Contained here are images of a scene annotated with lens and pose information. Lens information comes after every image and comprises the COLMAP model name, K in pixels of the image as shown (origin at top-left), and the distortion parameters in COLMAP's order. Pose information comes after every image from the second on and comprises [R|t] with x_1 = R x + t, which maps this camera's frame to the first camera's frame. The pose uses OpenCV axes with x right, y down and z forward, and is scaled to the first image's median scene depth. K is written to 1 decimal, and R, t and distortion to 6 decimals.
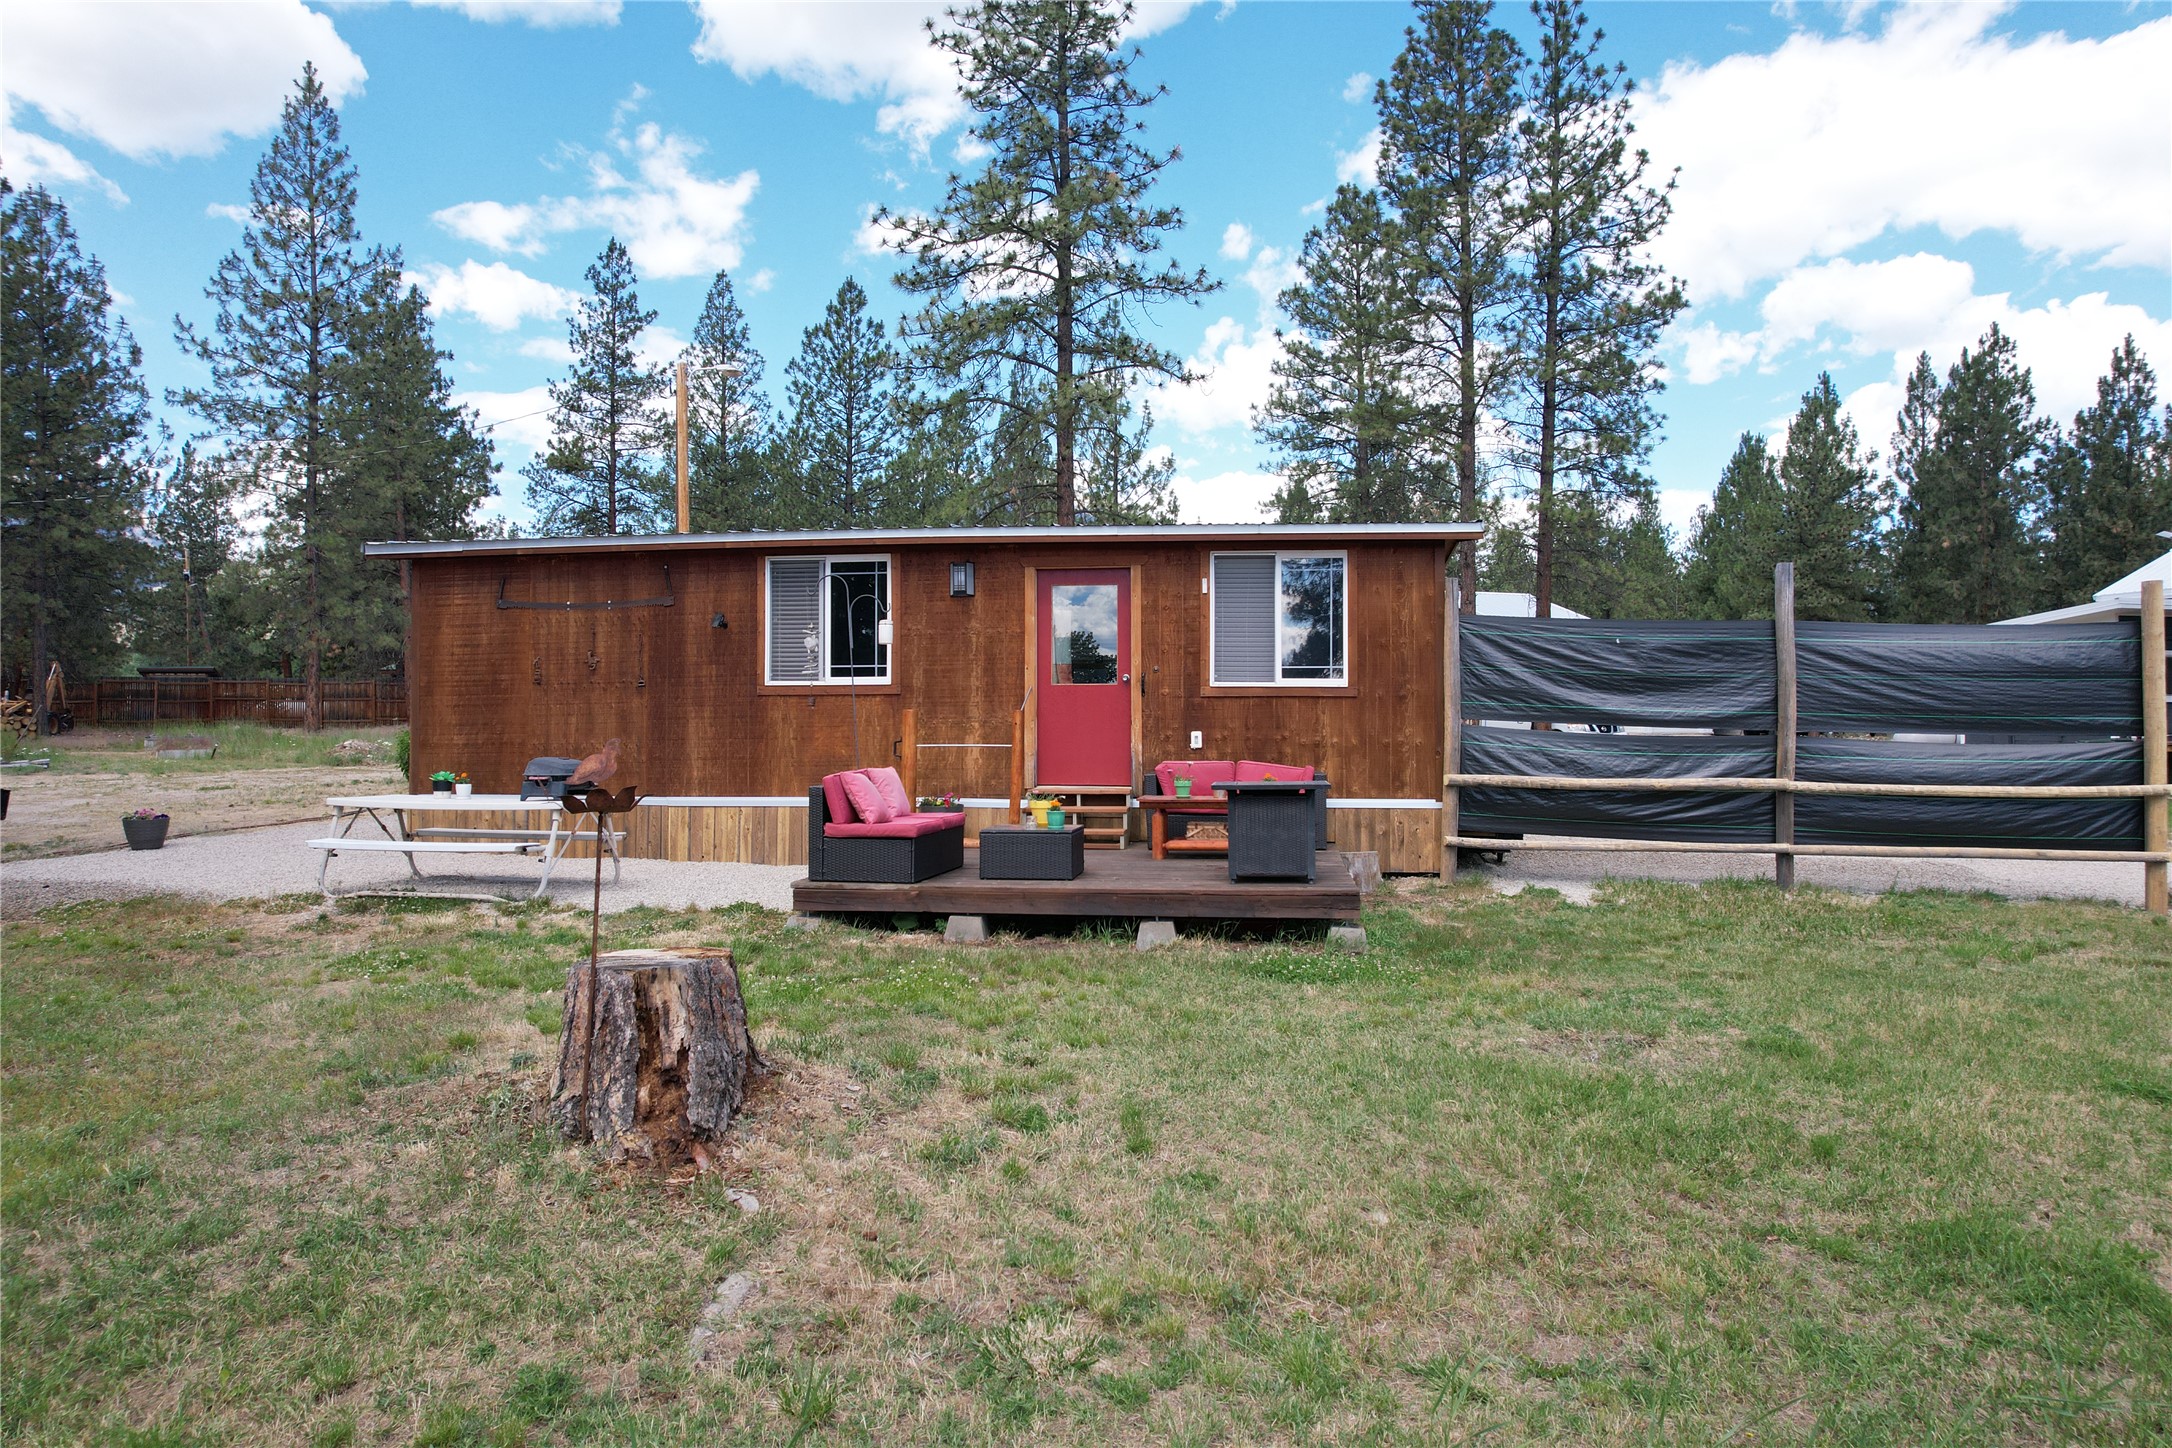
lens RADIAL K [[1391.1, 0, 1081.0], [0, 1391.1, 720.0], [0, 0, 1]] dist [-0.054537, 0.030619]
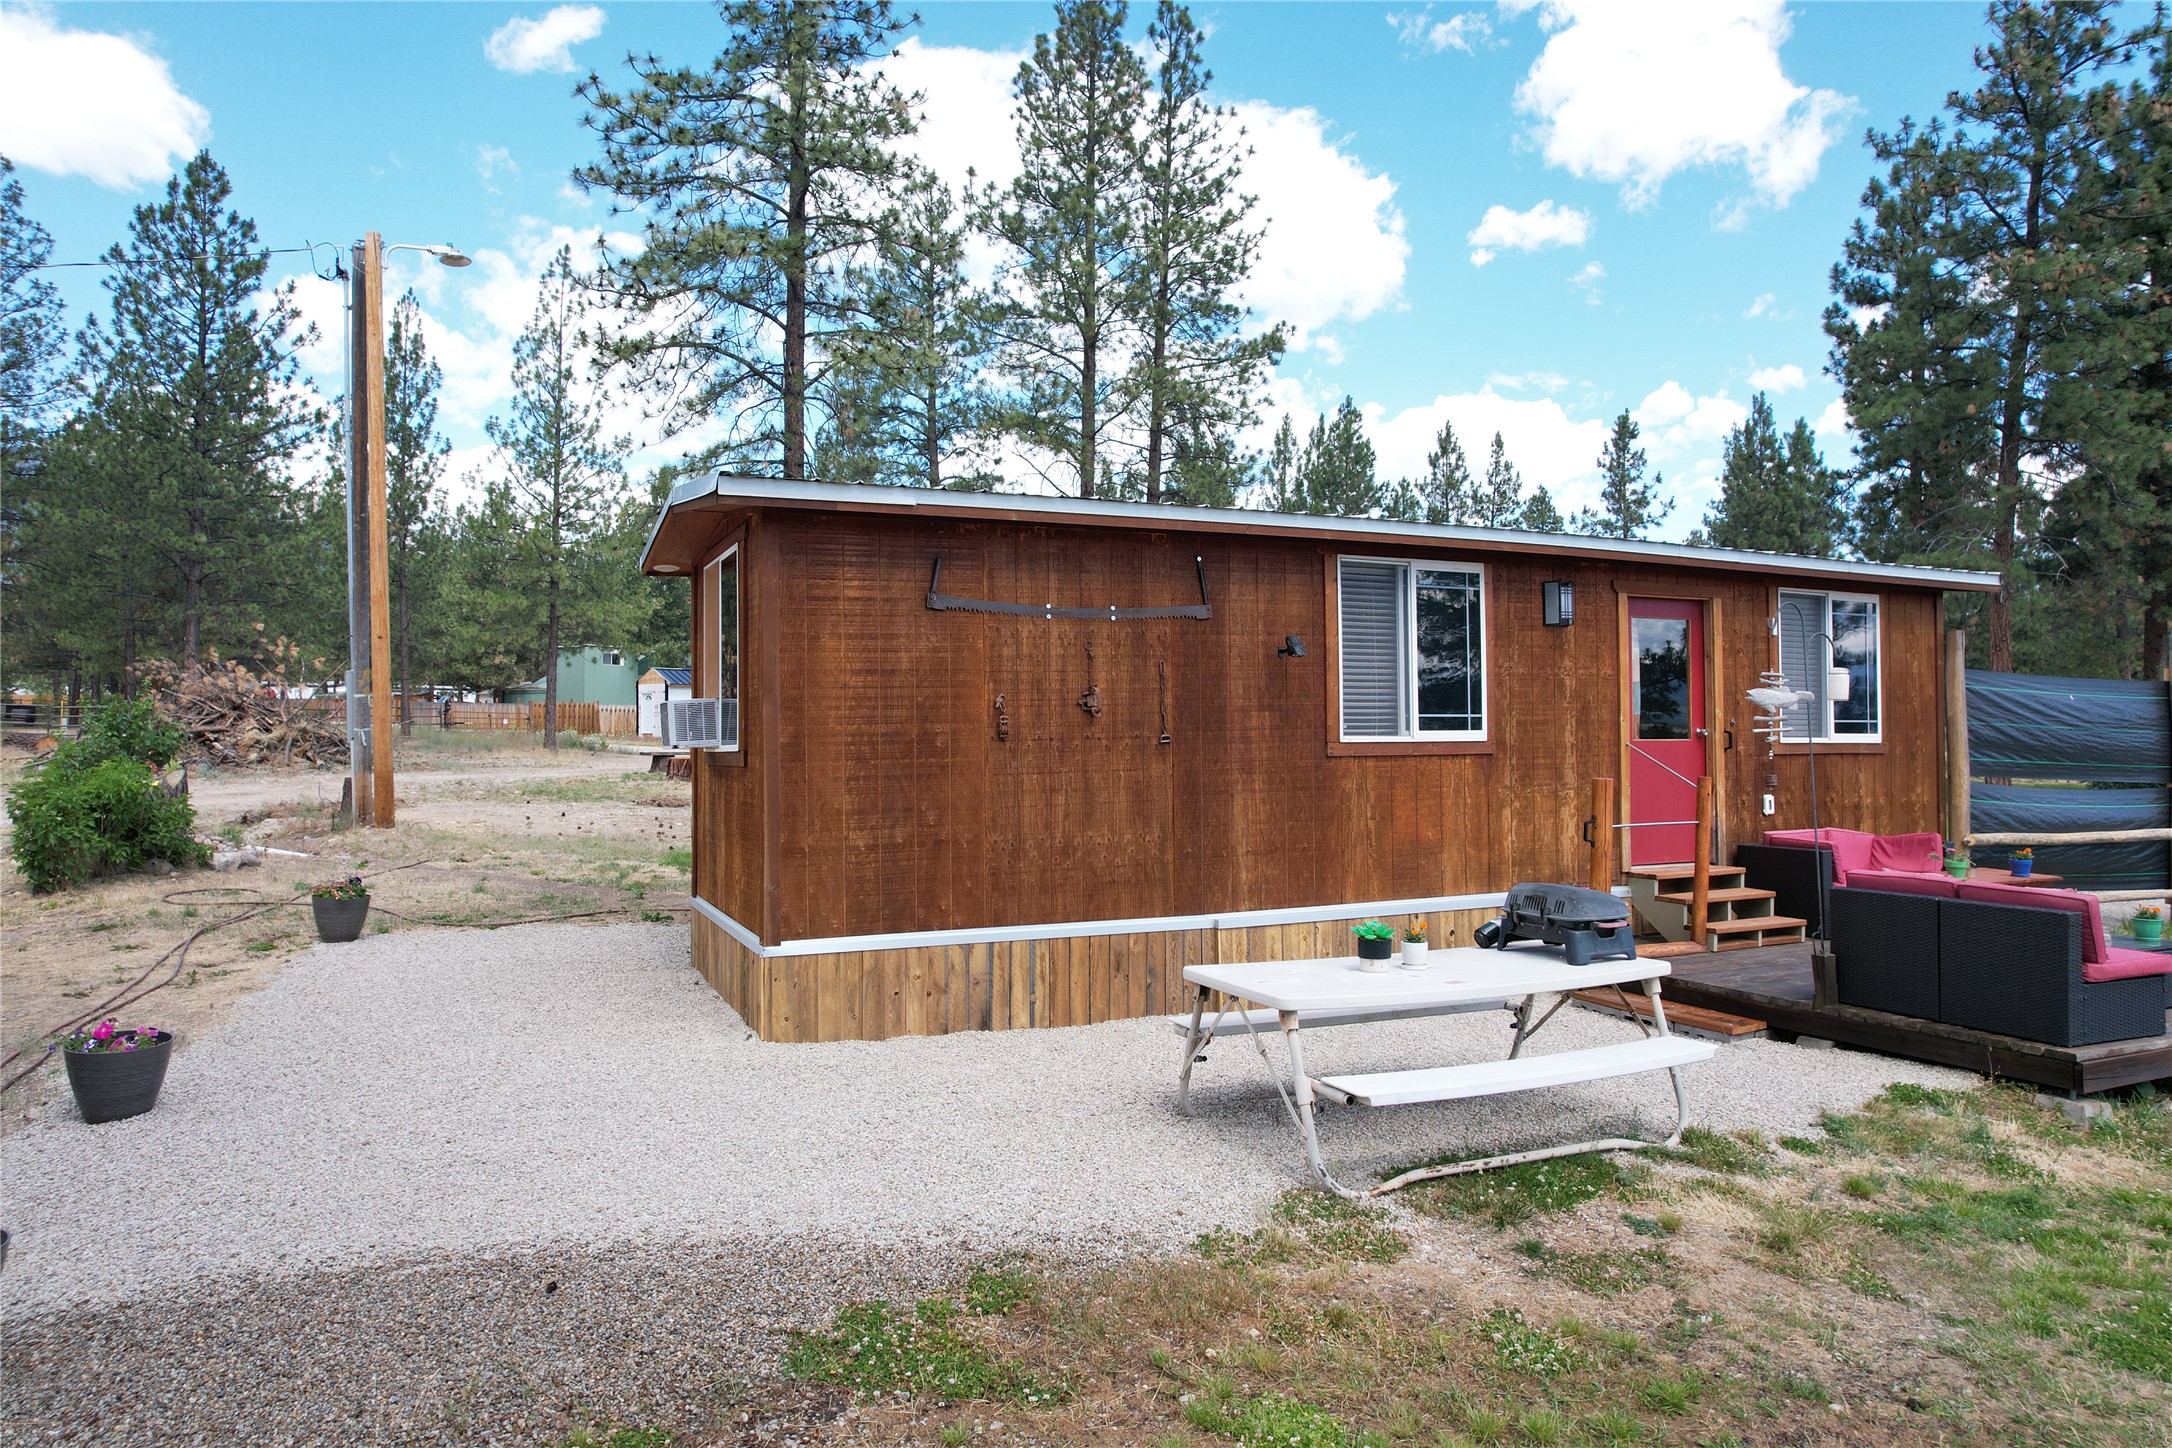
lens RADIAL K [[1391.1, 0, 1099.6], [0, 1391.1, 712.7], [0, 0, 1]] dist [-0.054537, 0.030619]
pose [[0.842573, 0.006185, 0.538547, -0.725744], [-0.002334, 0.999967, -0.007832, -0.035208], [-0.538577, 0.005342, 0.842559, 0.503674]]
